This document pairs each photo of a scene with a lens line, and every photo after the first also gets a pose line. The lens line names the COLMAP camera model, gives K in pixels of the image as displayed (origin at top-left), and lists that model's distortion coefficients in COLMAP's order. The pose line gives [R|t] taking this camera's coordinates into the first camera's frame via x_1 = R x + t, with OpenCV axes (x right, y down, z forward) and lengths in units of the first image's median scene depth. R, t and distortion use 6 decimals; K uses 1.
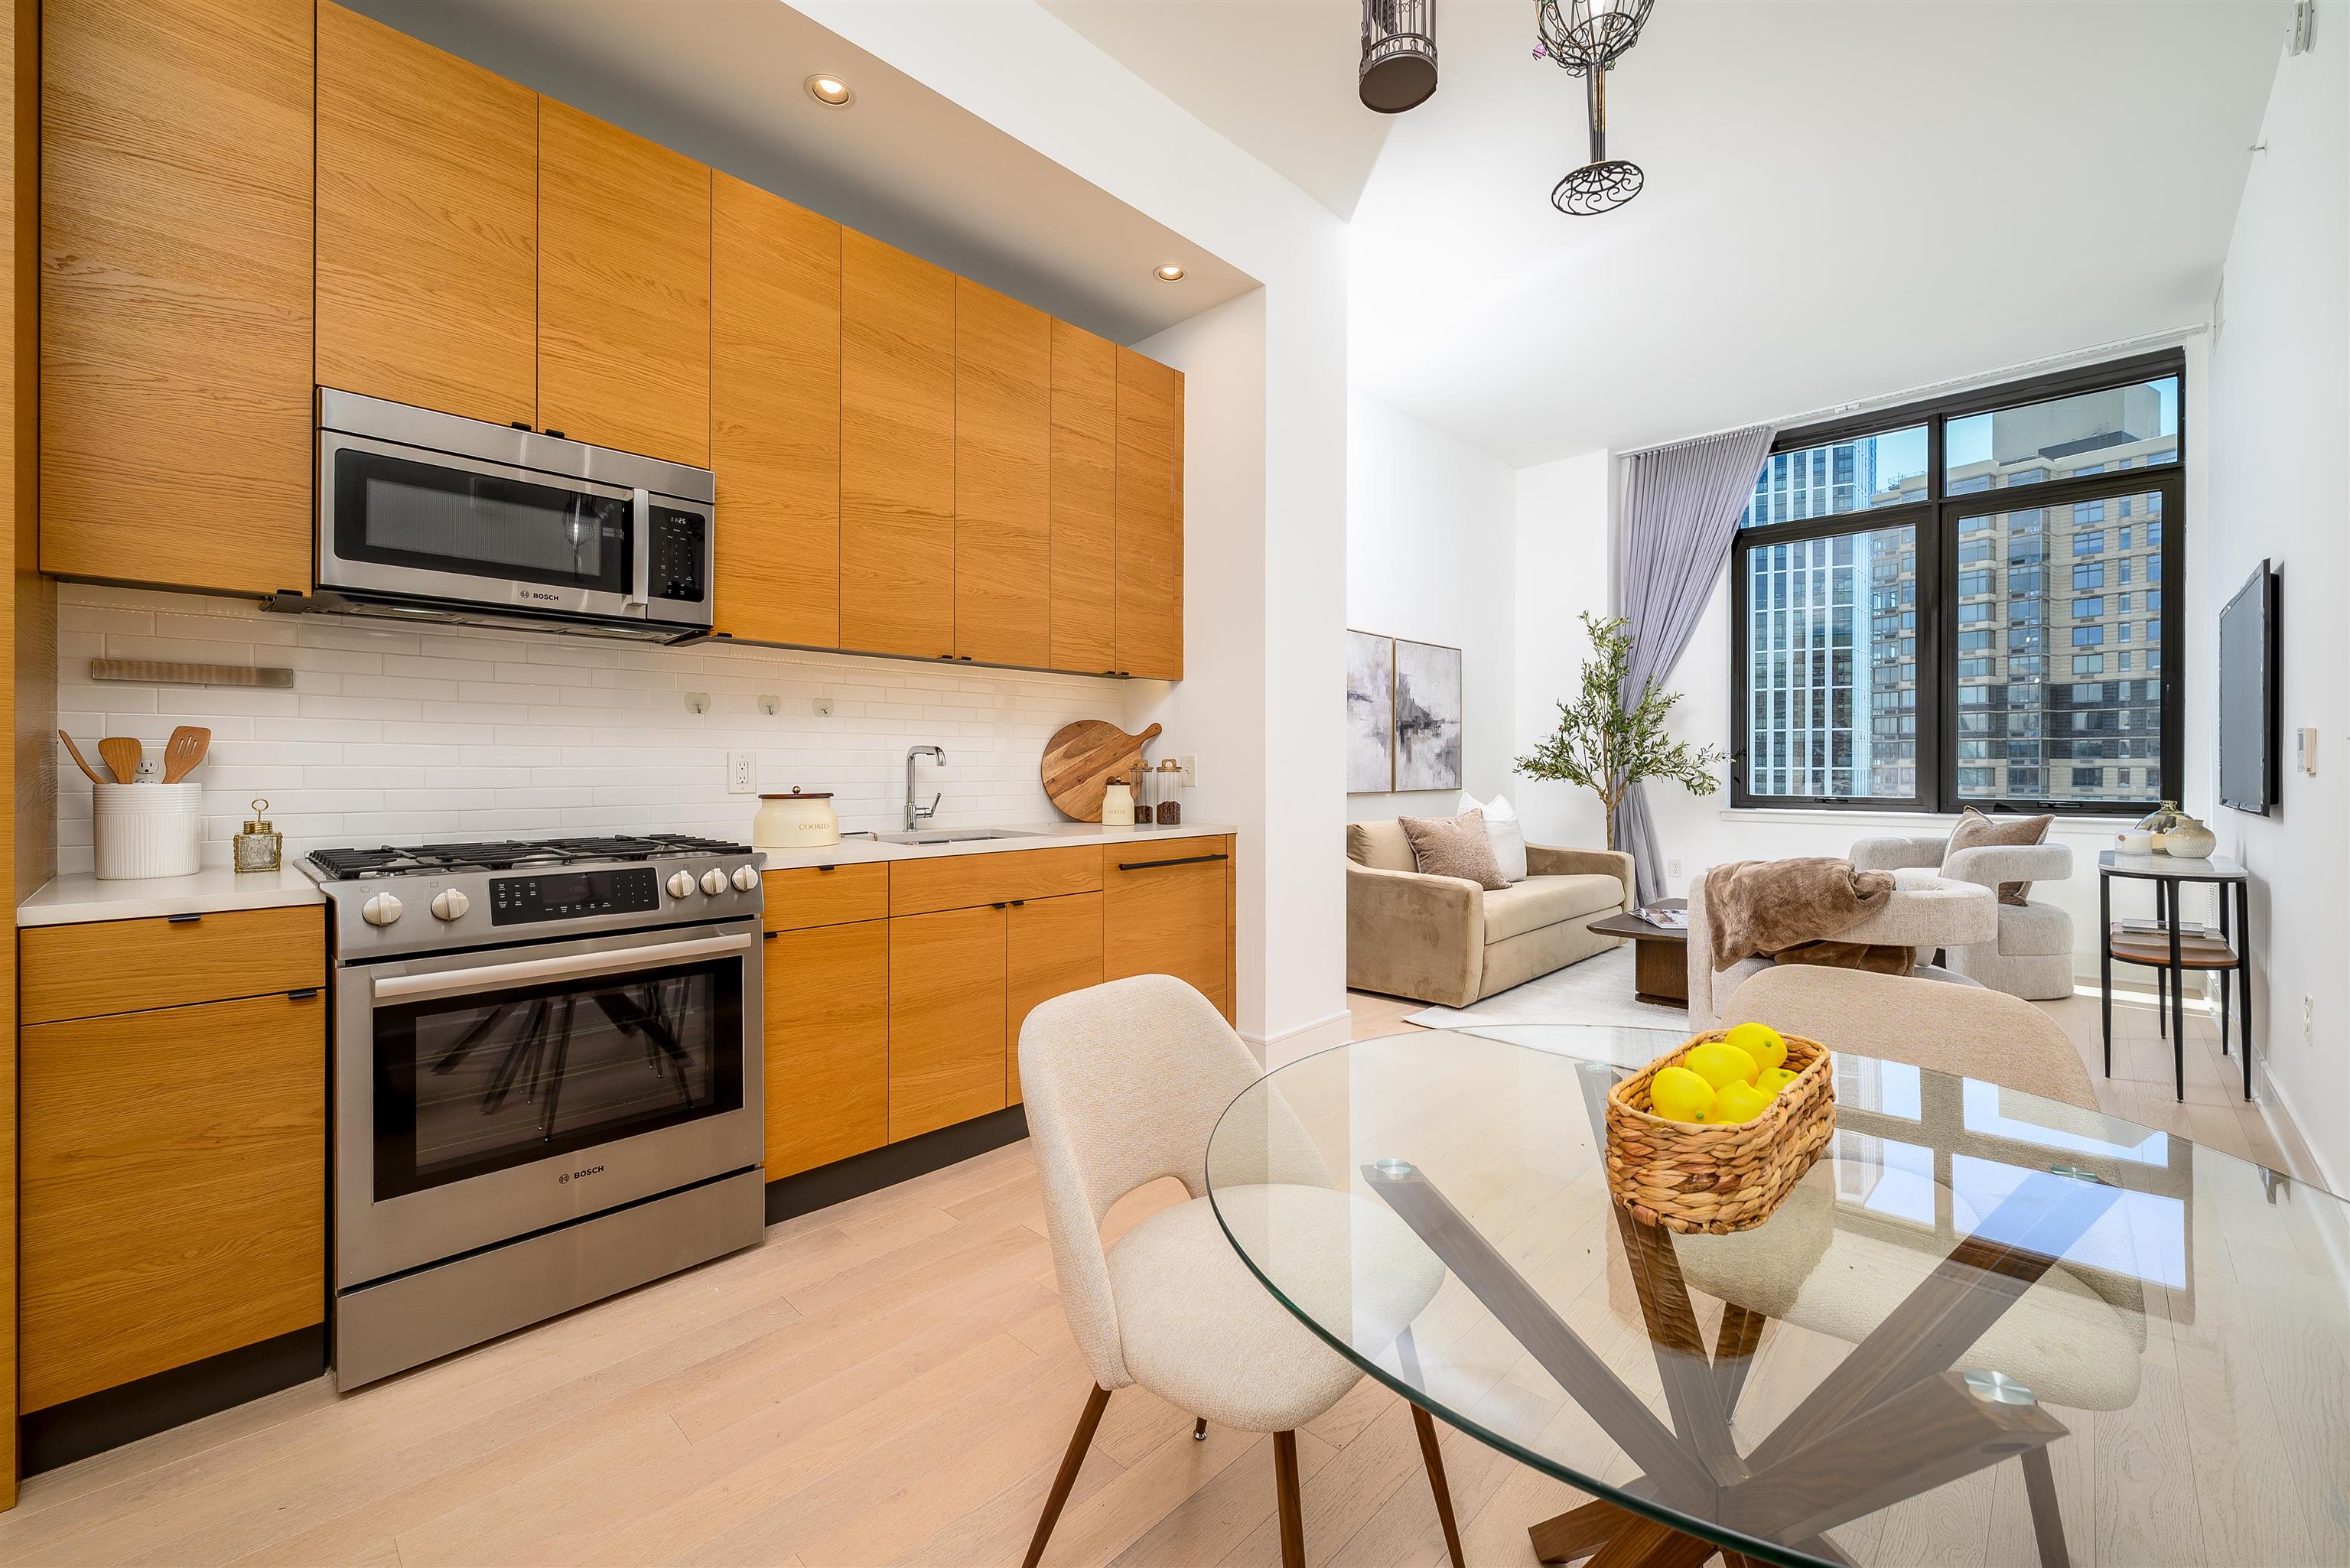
lens RADIAL K [[945.4, 0, 1176.9], [0, 945.4, 768.0], [0, 0, 1]] dist [-0.001629, 0.001400]
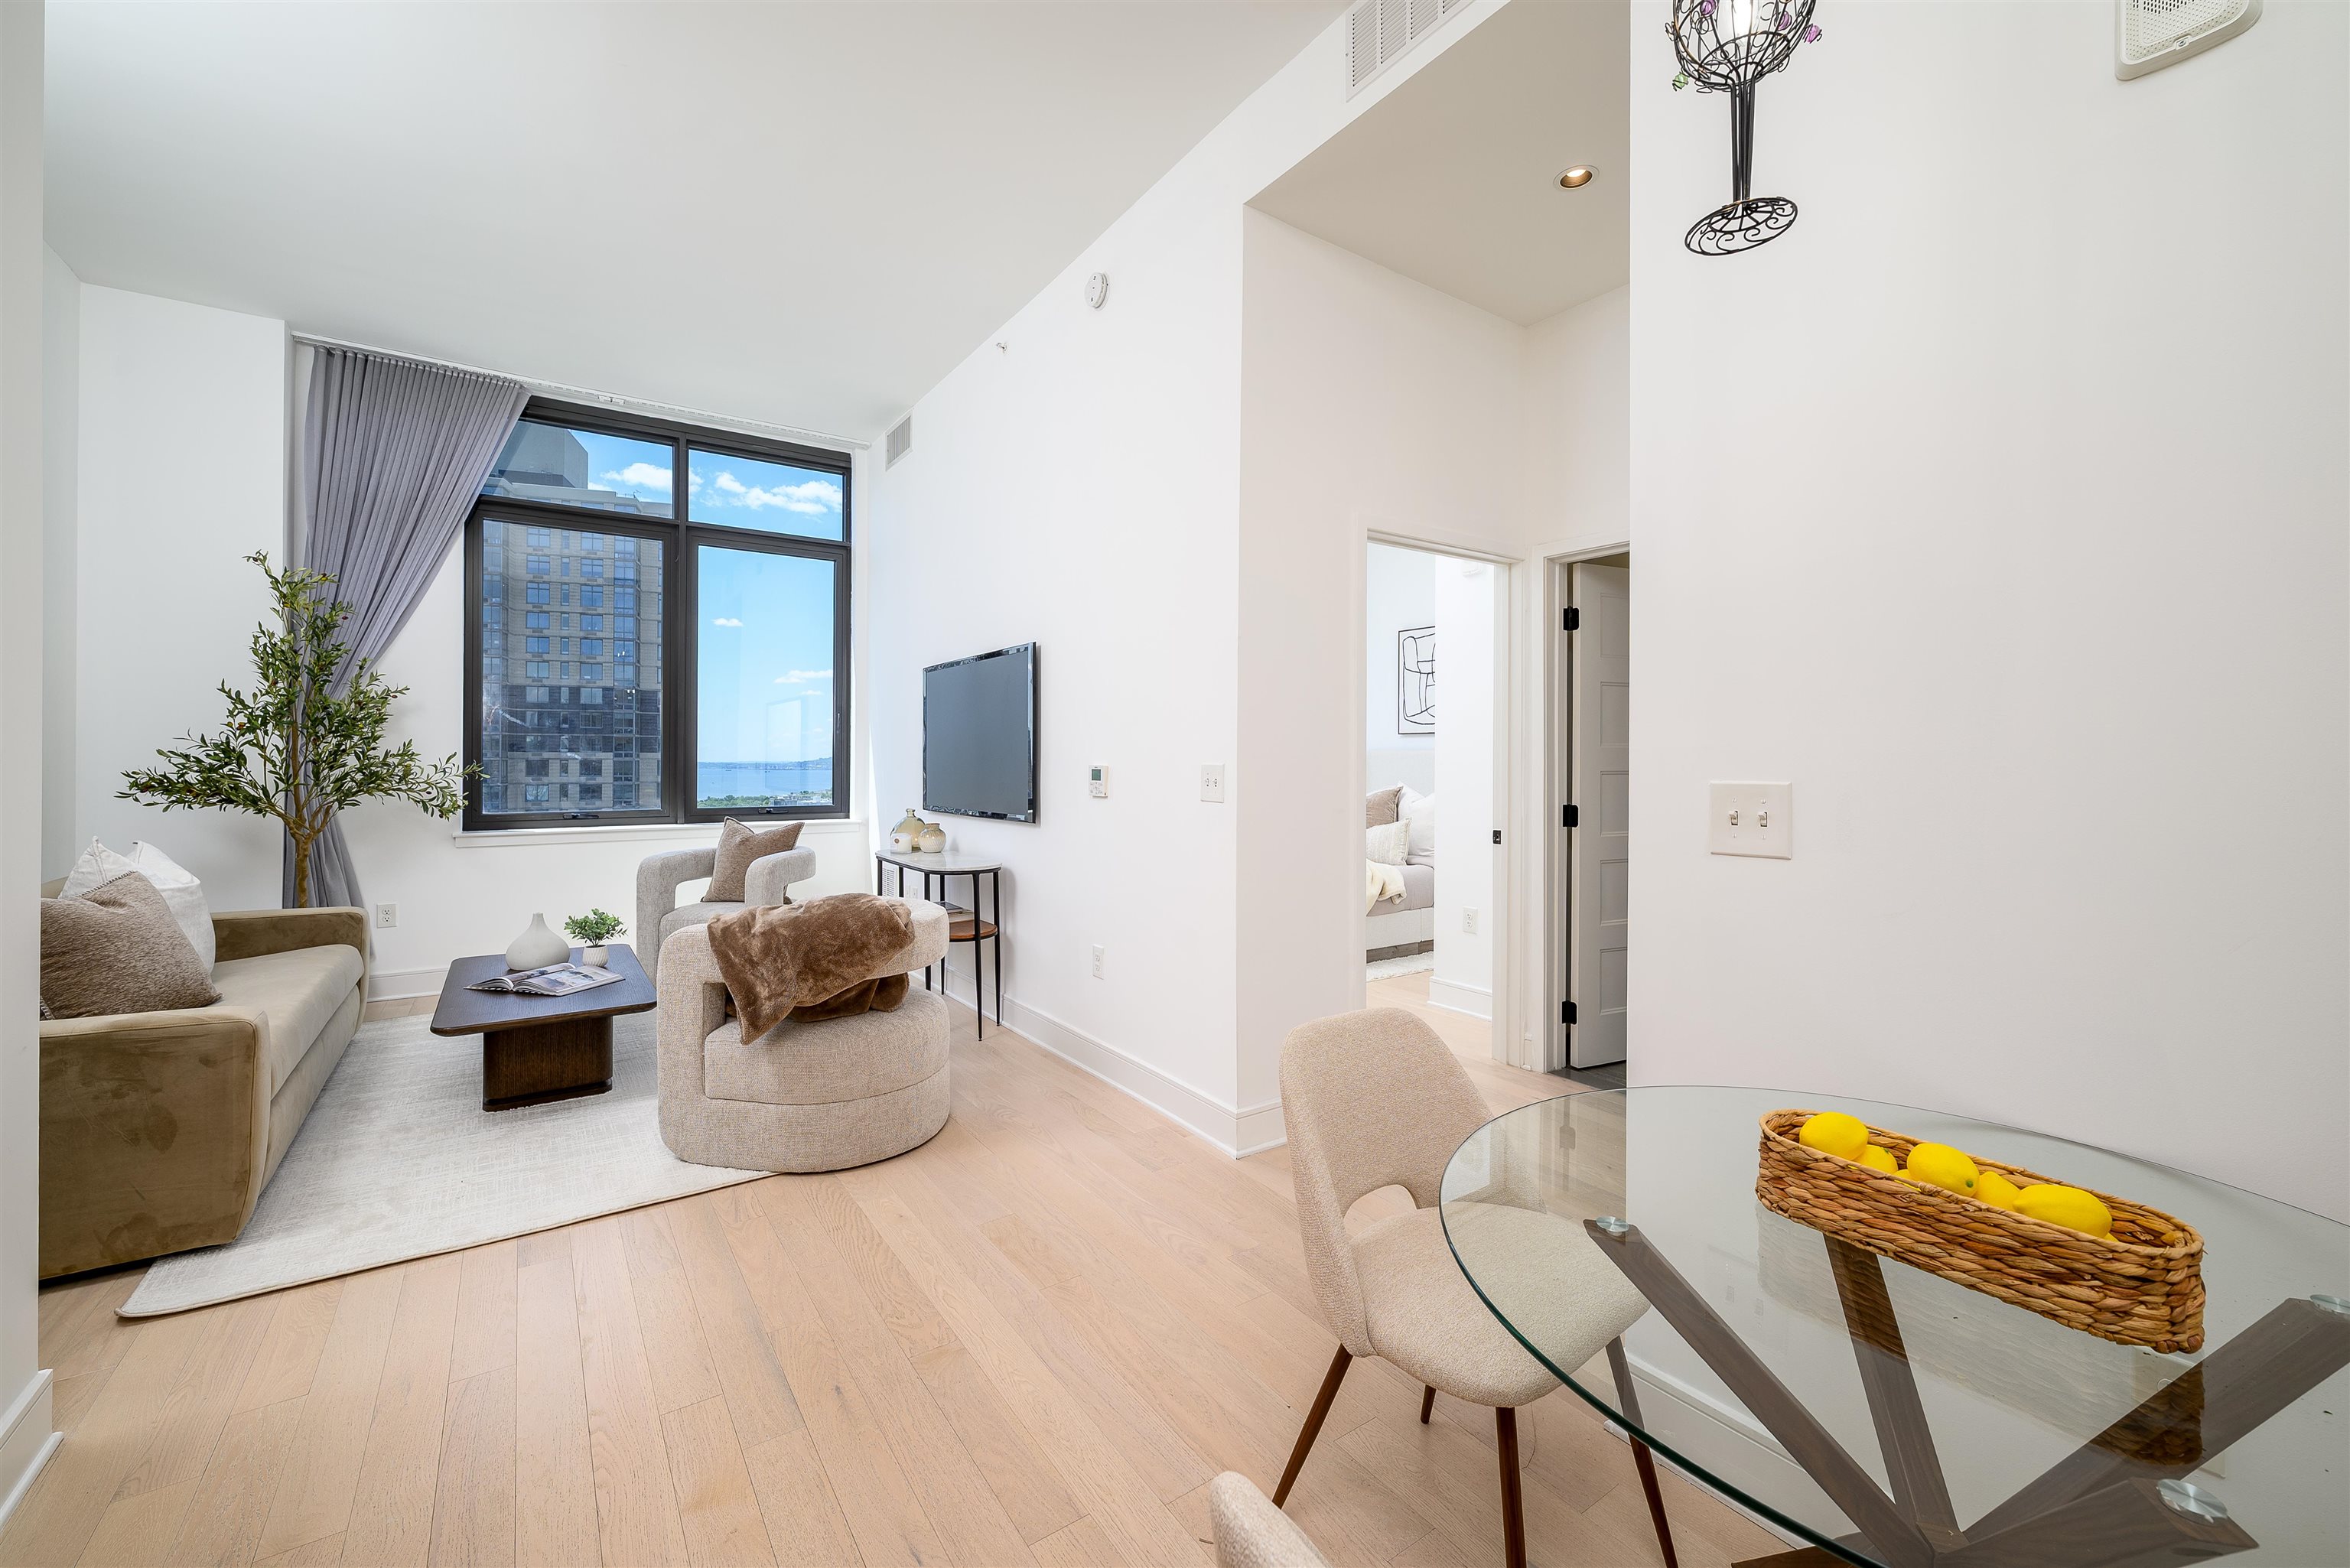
lens RADIAL K [[945.4, 0, 1170.3], [0, 945.4, 760.4], [0, 0, 1]] dist [-0.001629, 0.001400]
pose [[0.200094, -0.000313, 0.979777, -0.092383], [-0.001635, 0.999998, 0.000654, -0.020638], [-0.979775, -0.001733, 0.200093, 0.239196]]
